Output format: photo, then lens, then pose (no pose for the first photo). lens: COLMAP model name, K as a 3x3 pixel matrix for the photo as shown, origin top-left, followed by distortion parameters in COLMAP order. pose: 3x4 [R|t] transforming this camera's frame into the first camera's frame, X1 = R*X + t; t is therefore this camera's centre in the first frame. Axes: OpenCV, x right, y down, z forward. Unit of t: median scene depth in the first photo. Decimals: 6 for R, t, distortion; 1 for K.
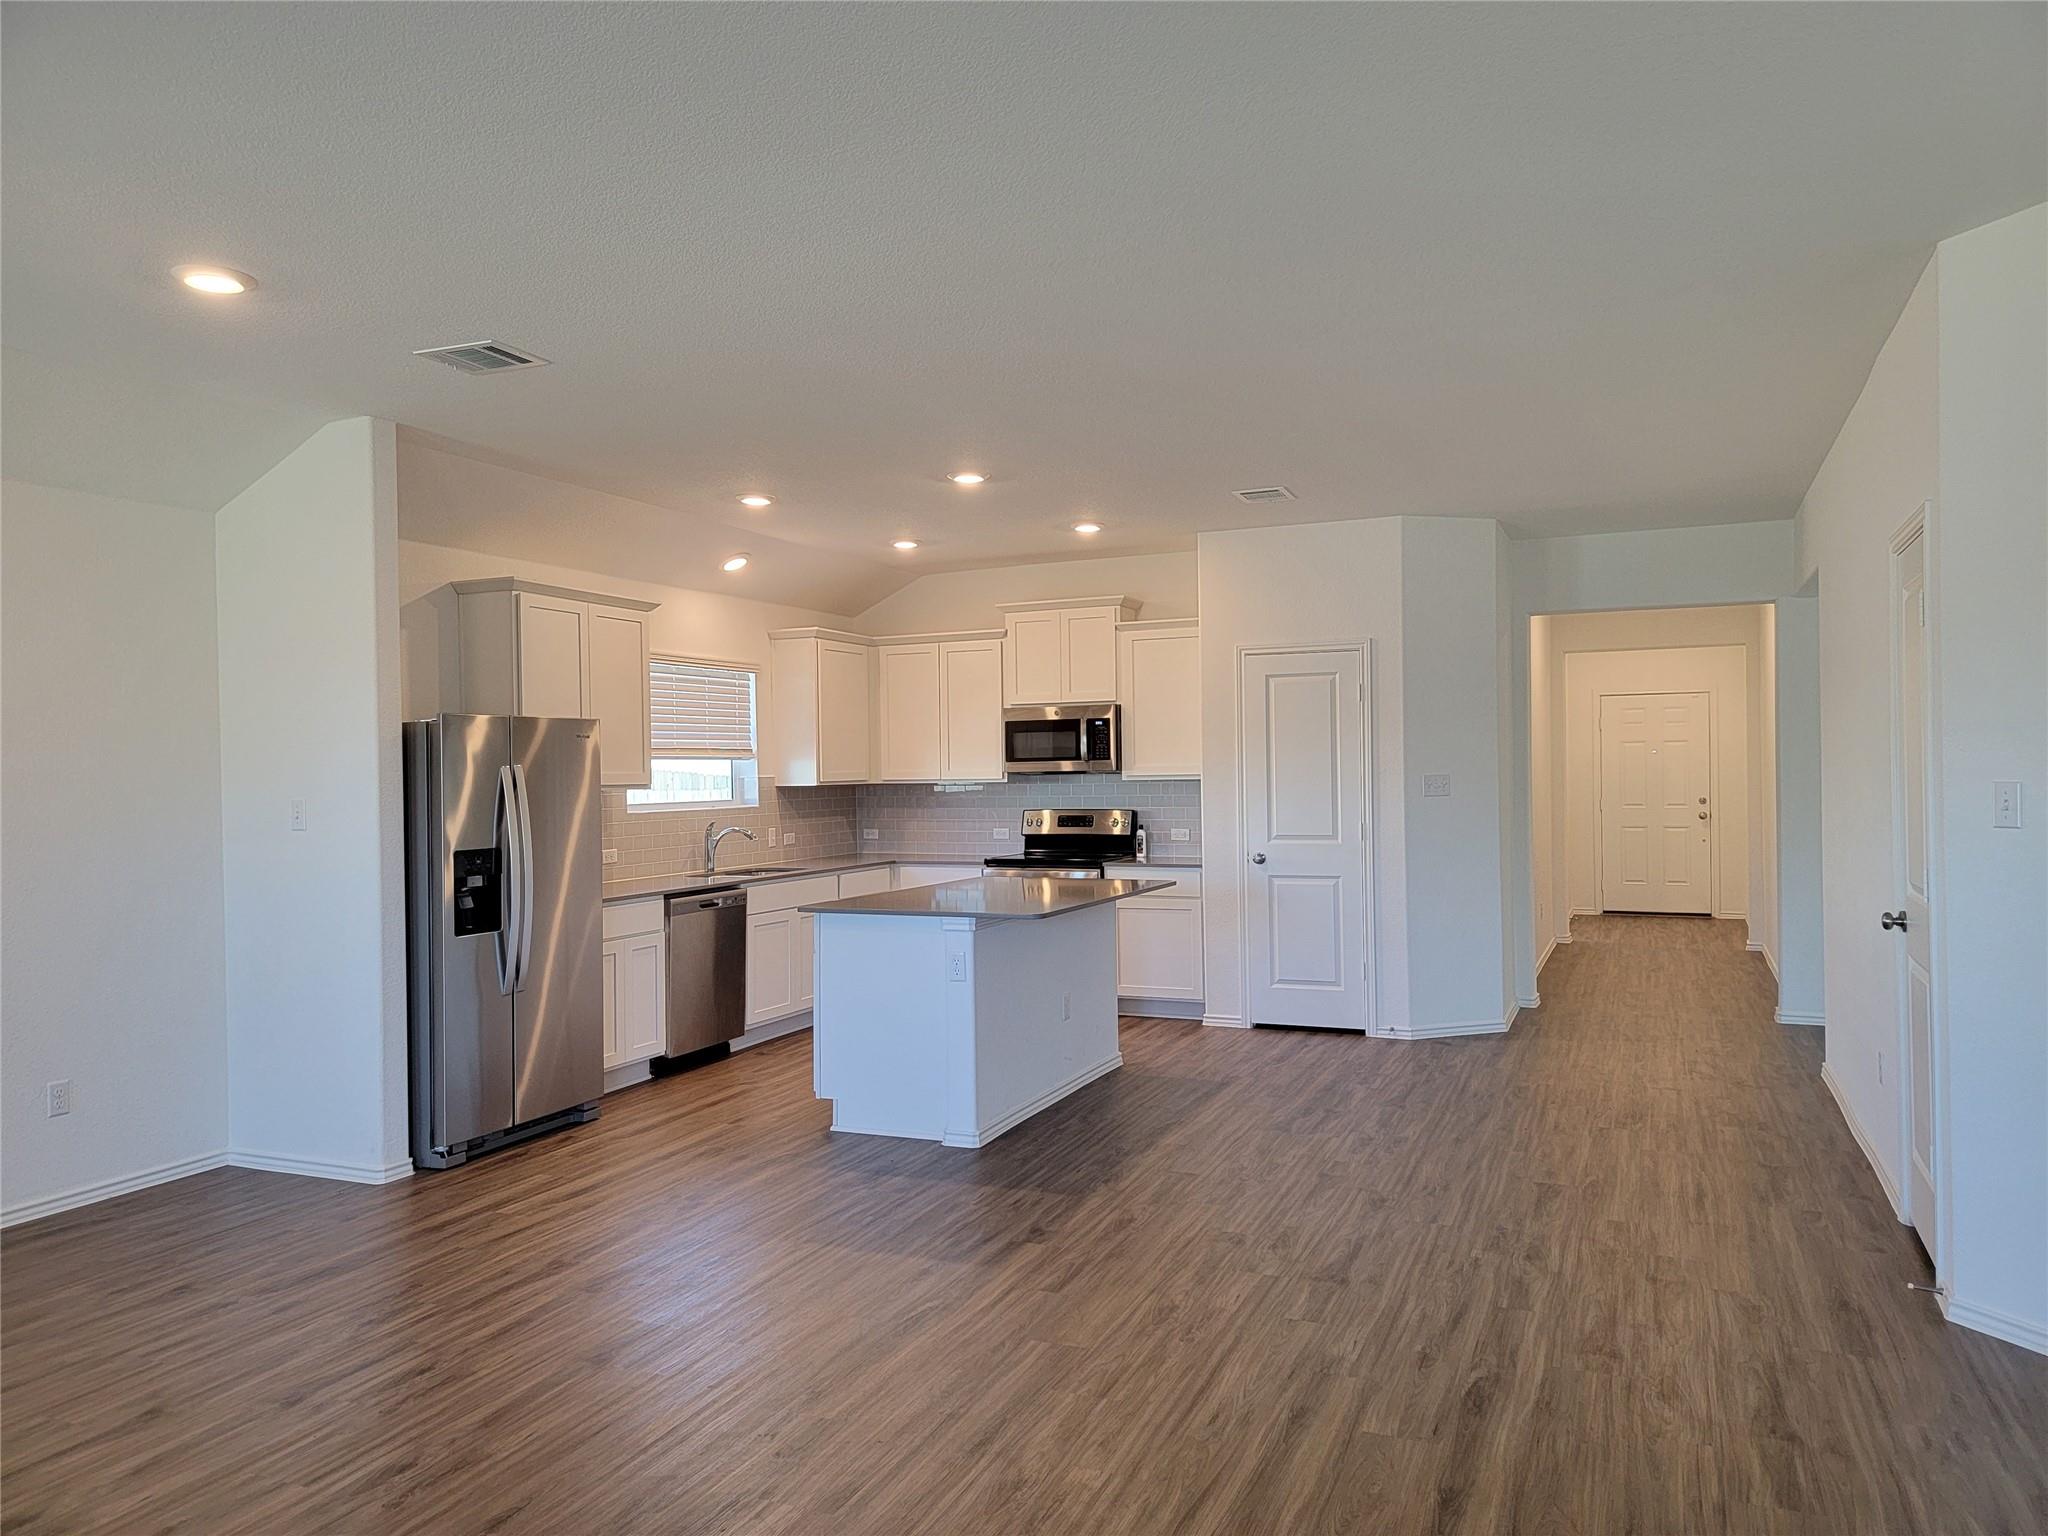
lens RADIAL K [[1422.3, 0, 1058.0], [0, 1422.3, 771.5], [0, 0, 1]] dist [0.073295, -0.038920]
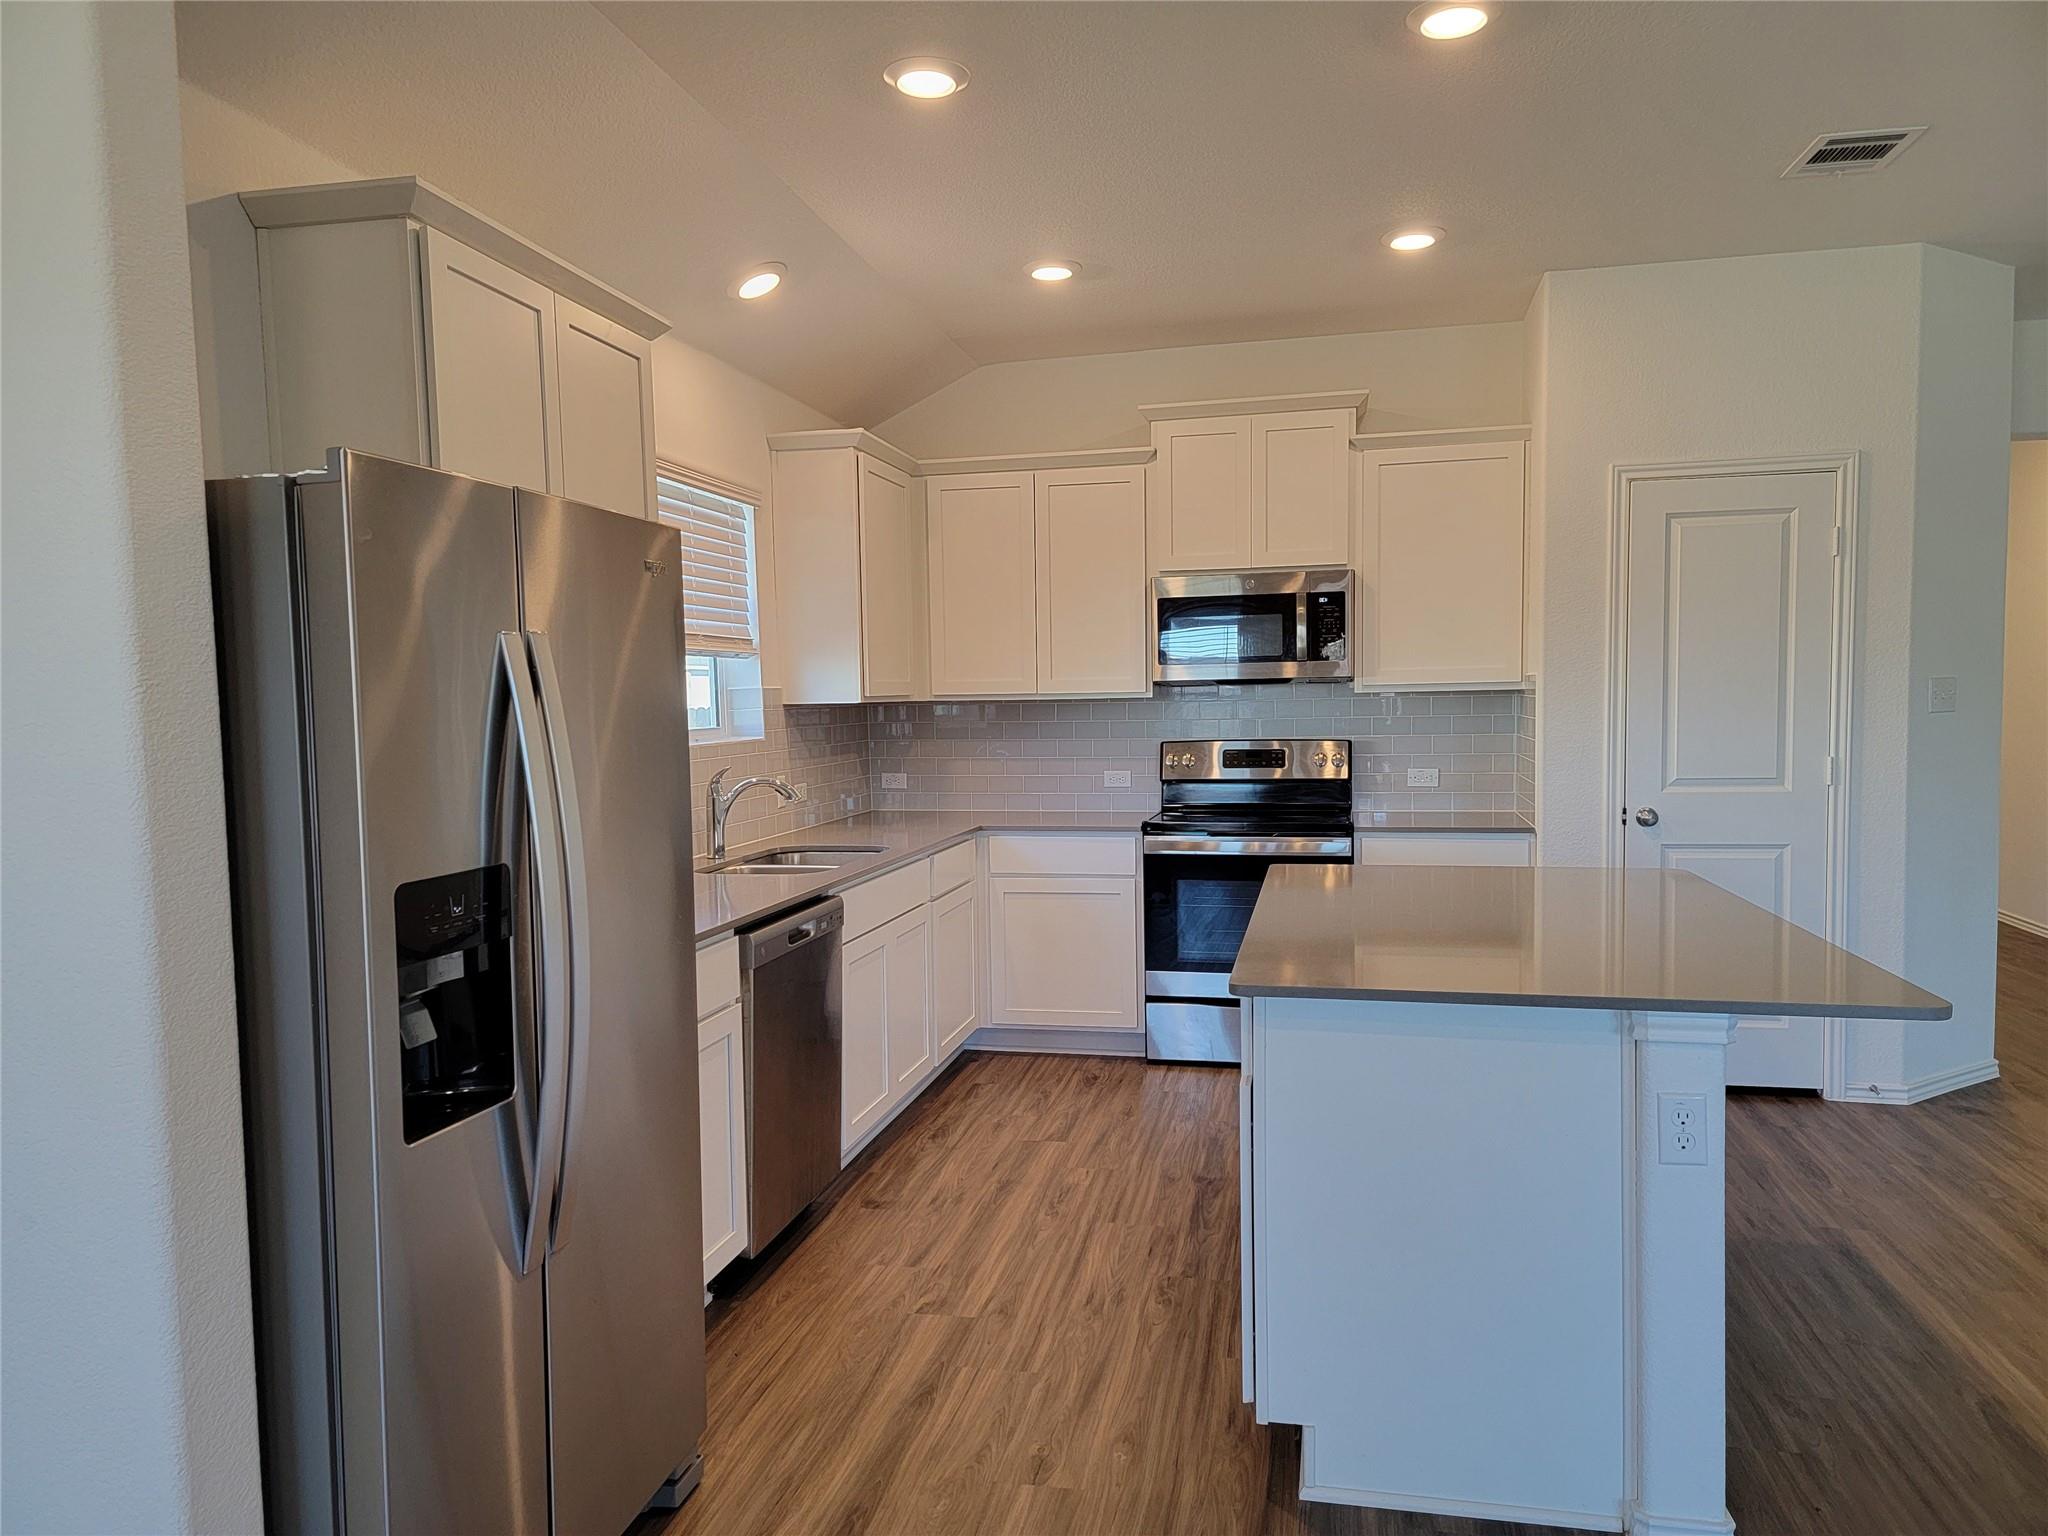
lens RADIAL K [[1422.3, 0, 1051.7], [0, 1422.3, 788.7], [0, 0, 1]] dist [0.073295, -0.038920]
pose [[0.979590, -0.015060, 0.200442, -0.211868], [0.002429, 0.998003, 0.063112, 0.008231], [-0.200992, -0.061337, 0.977671, 0.407543]]
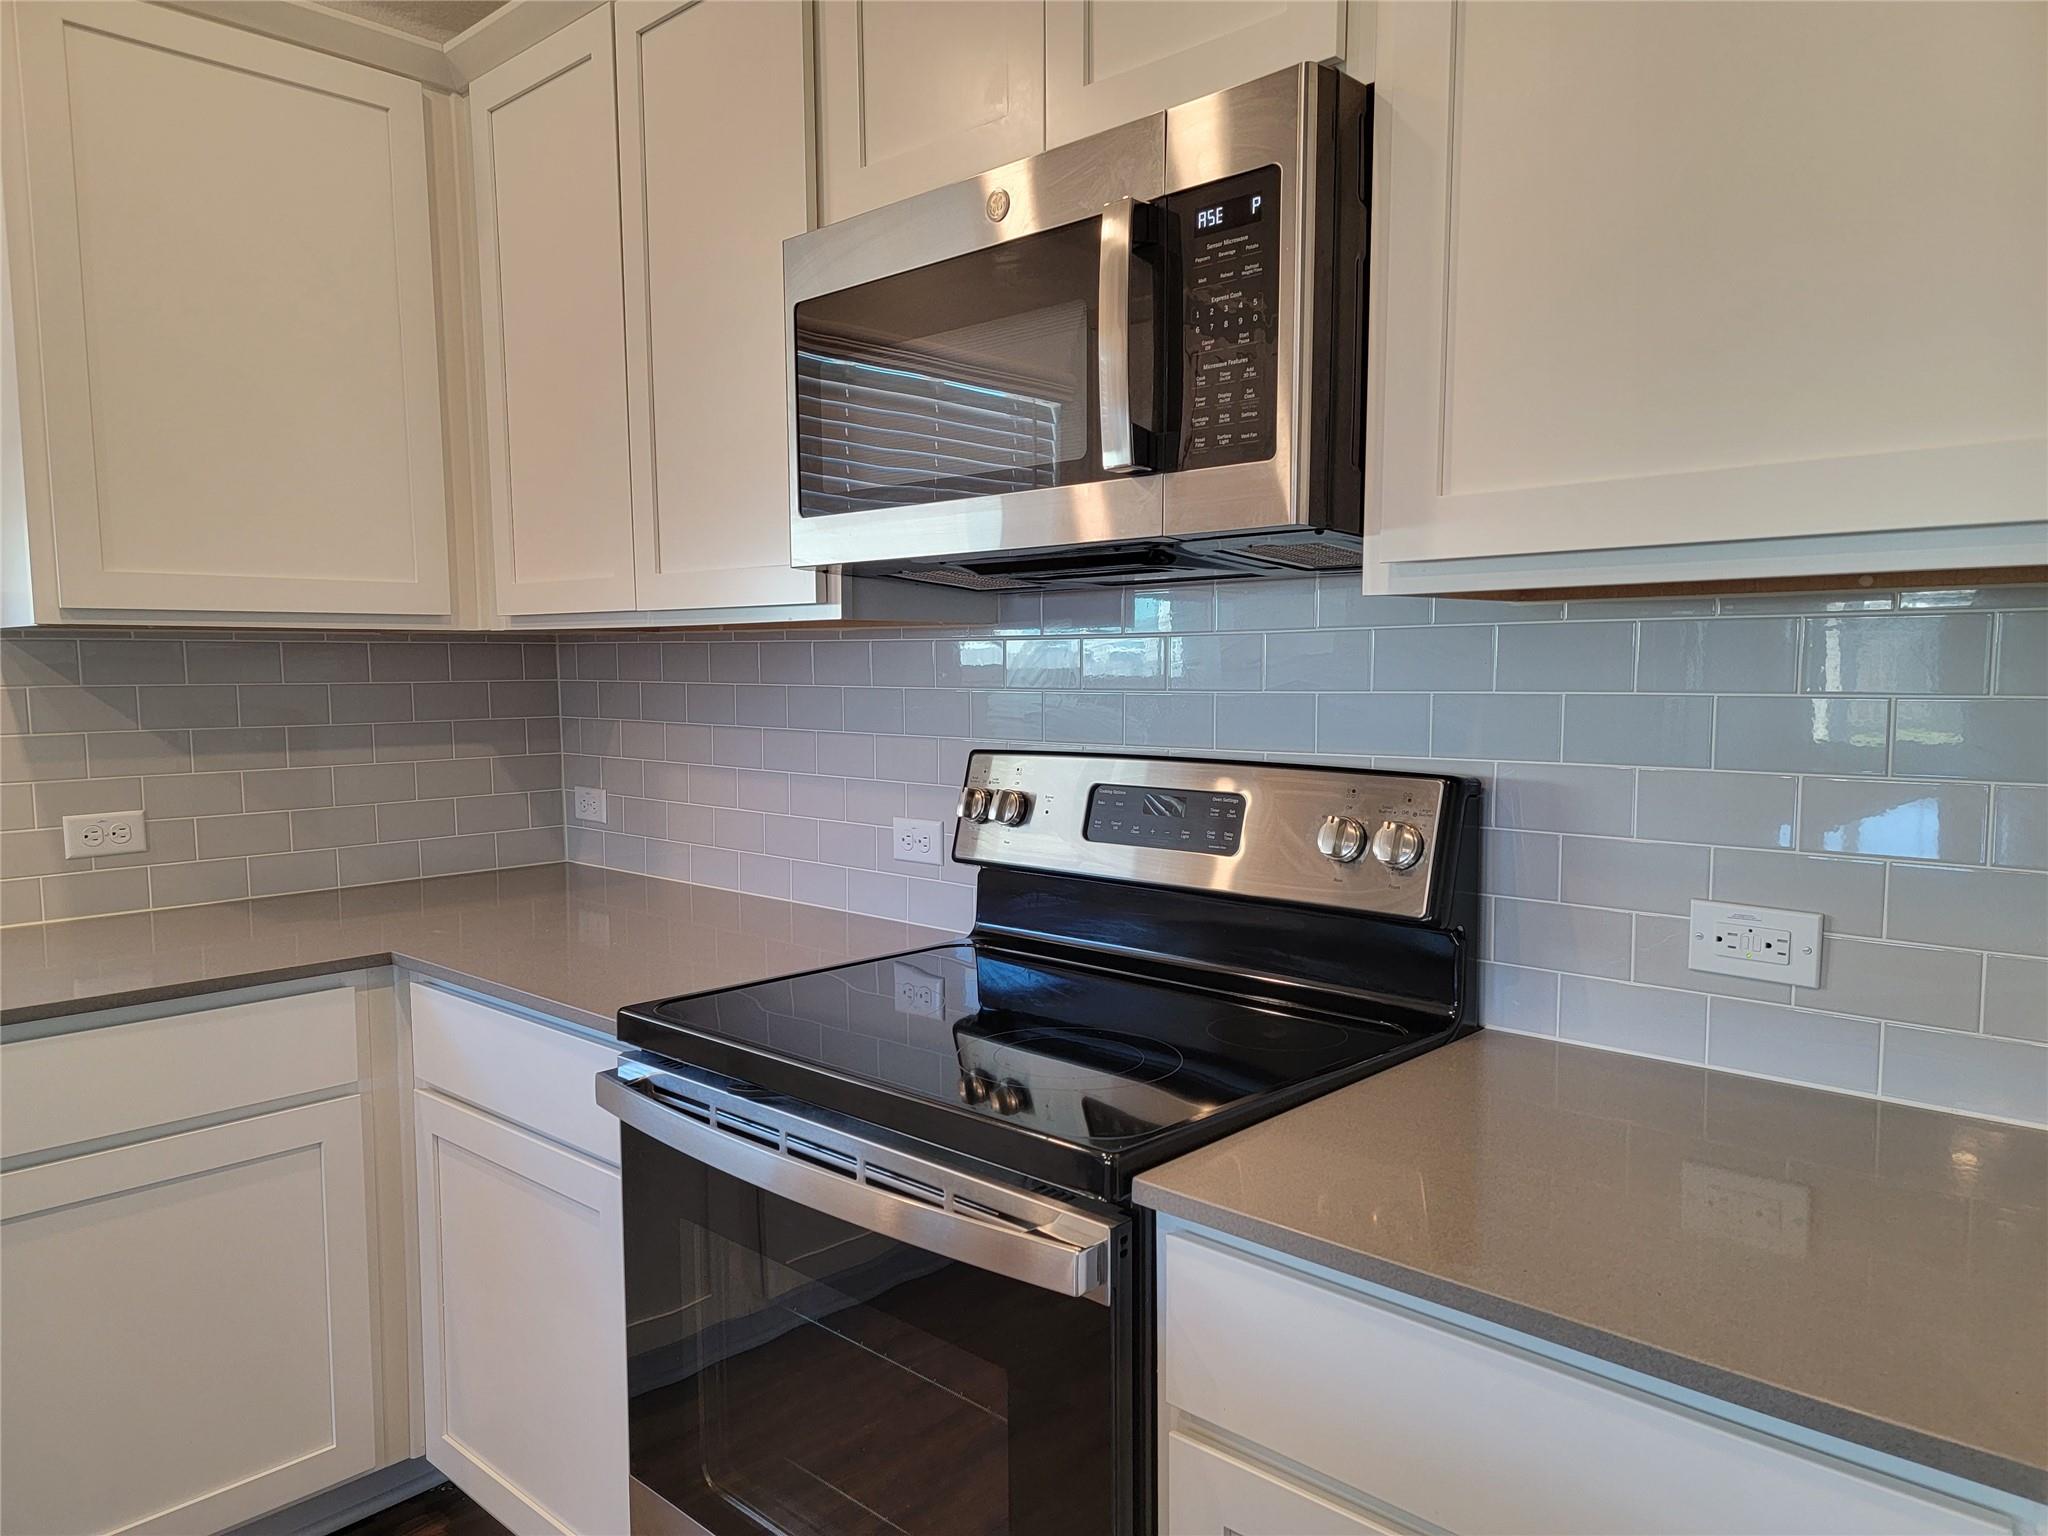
lens RADIAL K [[1422.3, 0, 1025.4], [0, 1422.3, 782.9], [0, 0, 1]] dist [0.073295, -0.038920]
pose [[0.938752, 0.039154, -0.342361, 0.064636], [-0.009504, 0.996088, 0.087857, 0.013153], [0.344462, -0.079222, 0.935452, 0.835672]]
